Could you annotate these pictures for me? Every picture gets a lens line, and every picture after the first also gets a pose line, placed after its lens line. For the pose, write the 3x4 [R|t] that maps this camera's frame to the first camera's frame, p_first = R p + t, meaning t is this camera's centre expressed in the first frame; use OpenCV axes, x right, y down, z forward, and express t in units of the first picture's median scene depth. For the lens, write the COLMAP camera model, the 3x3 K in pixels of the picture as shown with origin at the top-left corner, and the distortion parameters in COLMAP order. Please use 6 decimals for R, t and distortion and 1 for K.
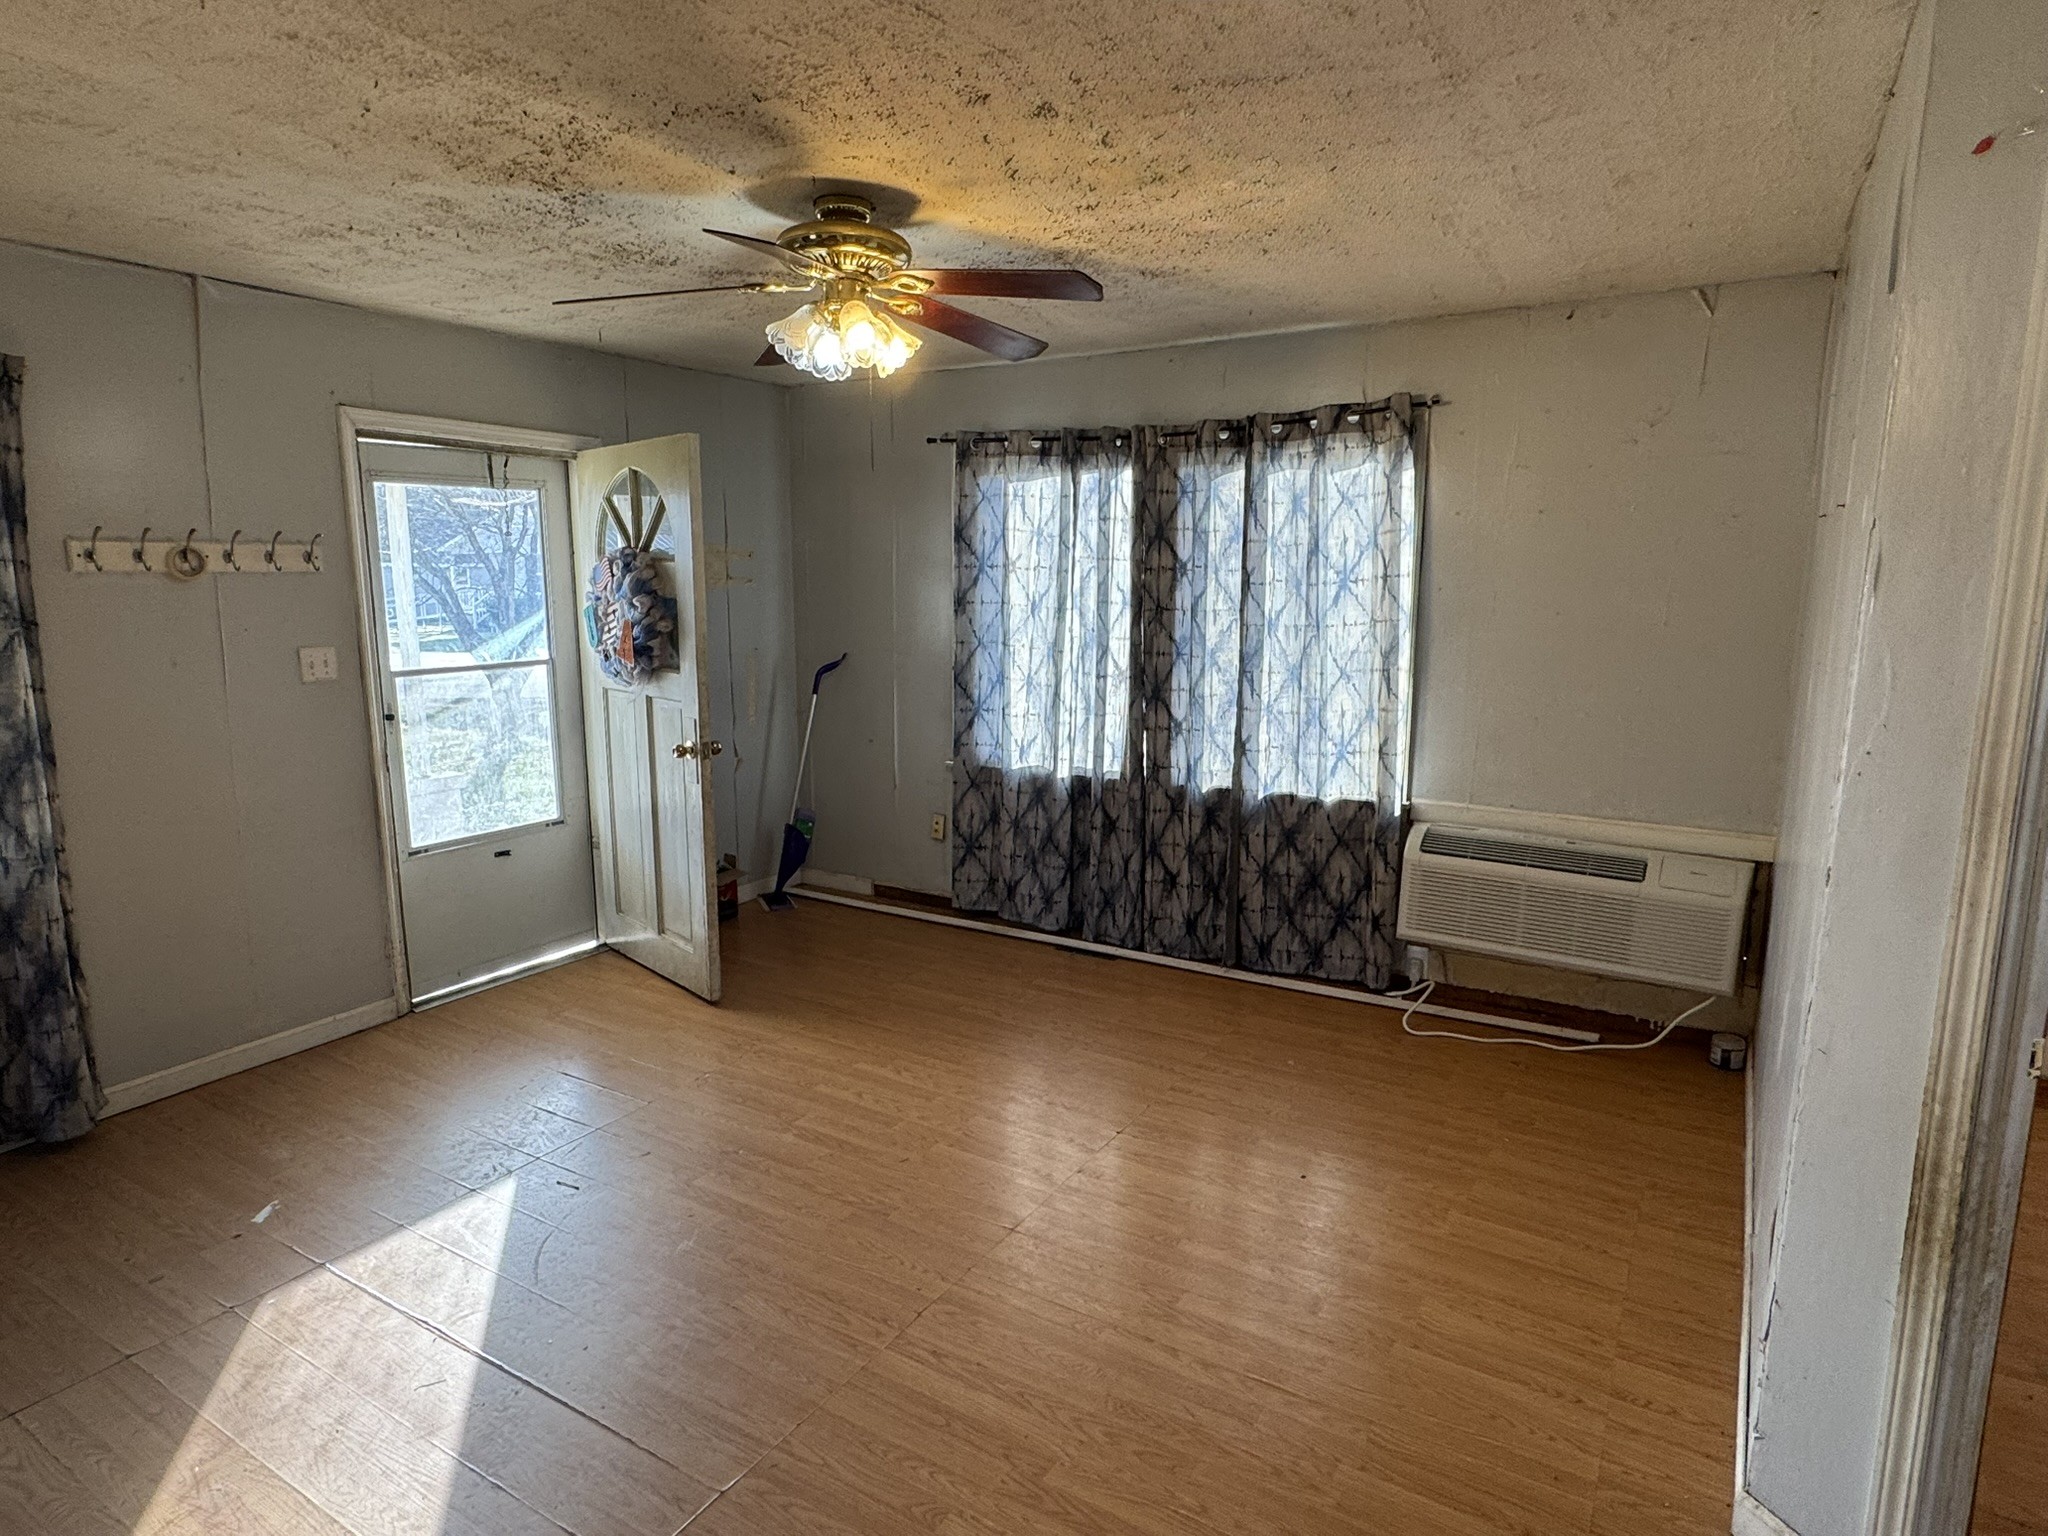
lens RADIAL K [[1170.1, 0, 1012.0], [0, 1170.1, 767.7], [0, 0, 1]] dist [0.003099, -0.000023]
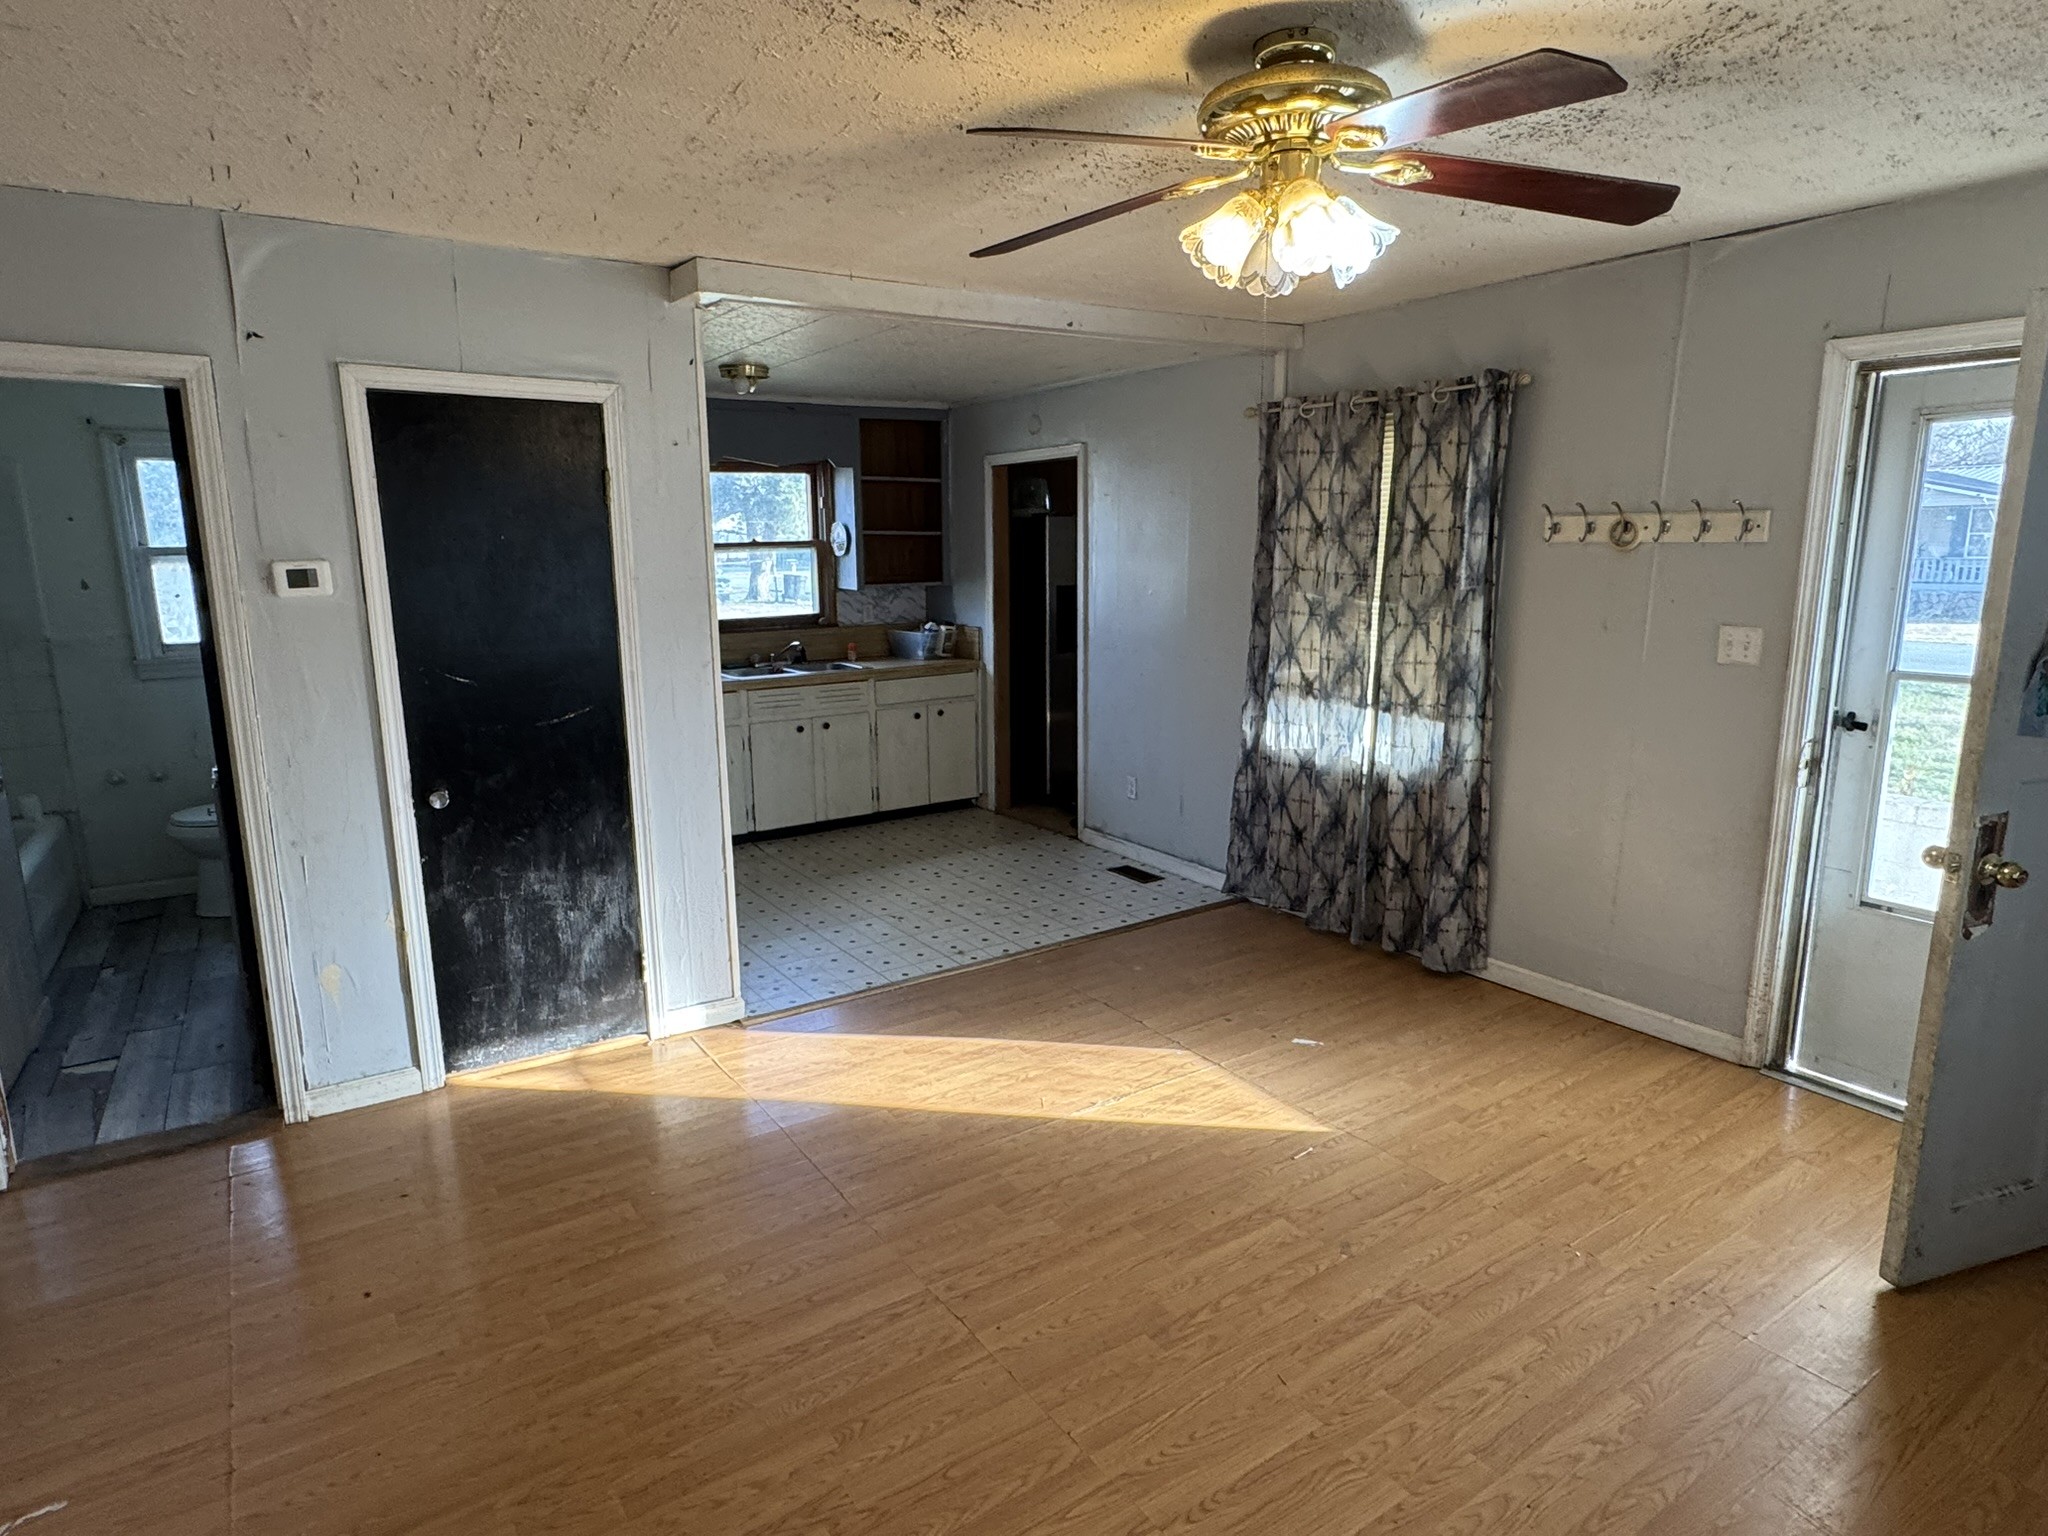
lens RADIAL K [[1170.1, 0, 1011.2], [0, 1170.1, 764.8], [0, 0, 1]] dist [0.003099, -0.000023]
pose [[-0.422598, 0.182486, -0.887755, 0.513516], [-0.137738, 0.955210, 0.261919, -0.179316], [0.895790, 0.232964, -0.378535, 0.968472]]
